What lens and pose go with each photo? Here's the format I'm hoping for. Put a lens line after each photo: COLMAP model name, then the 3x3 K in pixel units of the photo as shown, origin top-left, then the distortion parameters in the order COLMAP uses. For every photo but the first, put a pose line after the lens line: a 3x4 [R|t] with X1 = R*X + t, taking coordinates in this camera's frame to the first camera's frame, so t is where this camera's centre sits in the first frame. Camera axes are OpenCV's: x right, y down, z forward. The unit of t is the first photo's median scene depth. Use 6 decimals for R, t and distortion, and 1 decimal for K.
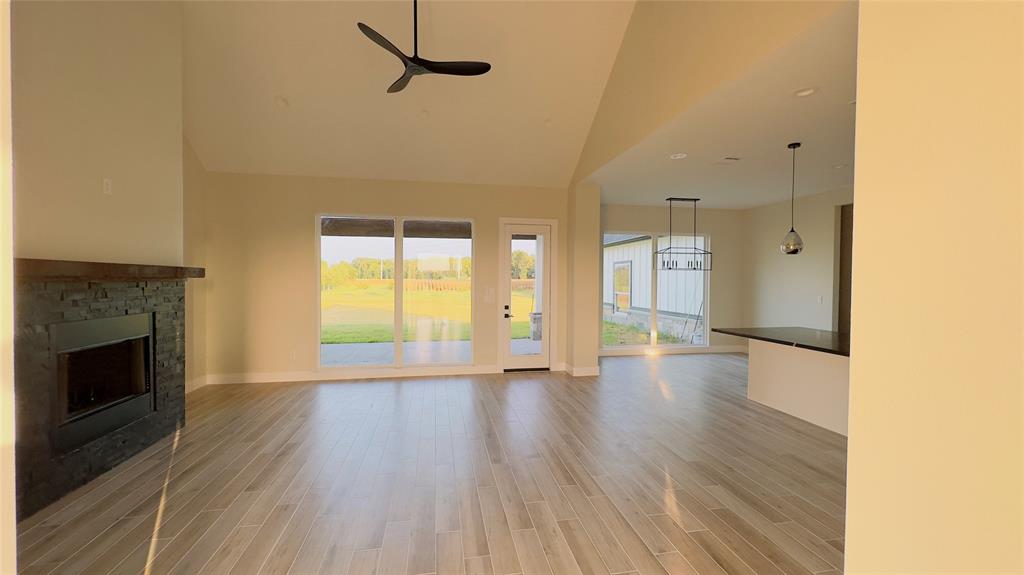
lens RADIAL K [[409.9, 0, 511.8], [0, 409.9, 287.2], [0, 0, 1]] dist [-0.002863, 0.001074]
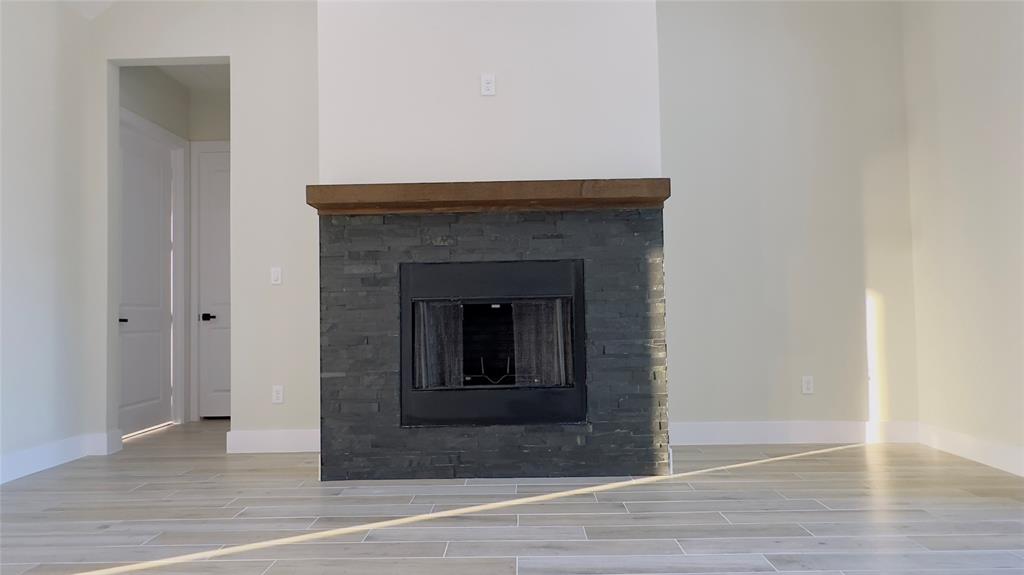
lens RADIAL K [[557.4, 0, 505.9], [0, 557.4, 301.9], [0, 0, 1]] dist [-0.004294, 0.002594]
pose [[-0.204247, -0.023543, -0.978636, -0.014528], [-0.001301, 0.999716, -0.023779, 0.073026], [0.978918, -0.003583, -0.204220, 0.546276]]
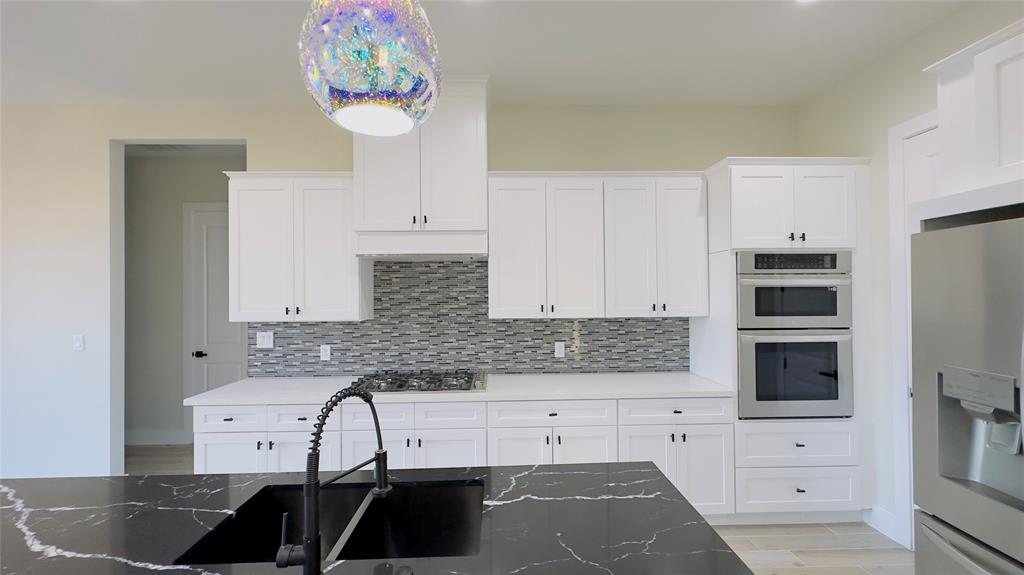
lens RADIAL K [[409.9, 0, 511.4], [0, 409.9, 287.4], [0, 0, 1]] dist [-0.002863, 0.001074]
pose [[0.154833, 0.001701, 0.987939, 0.377249], [0.030841, 0.999503, -0.006554, -0.011874], [-0.987459, 0.031484, 0.154703, 0.454405]]
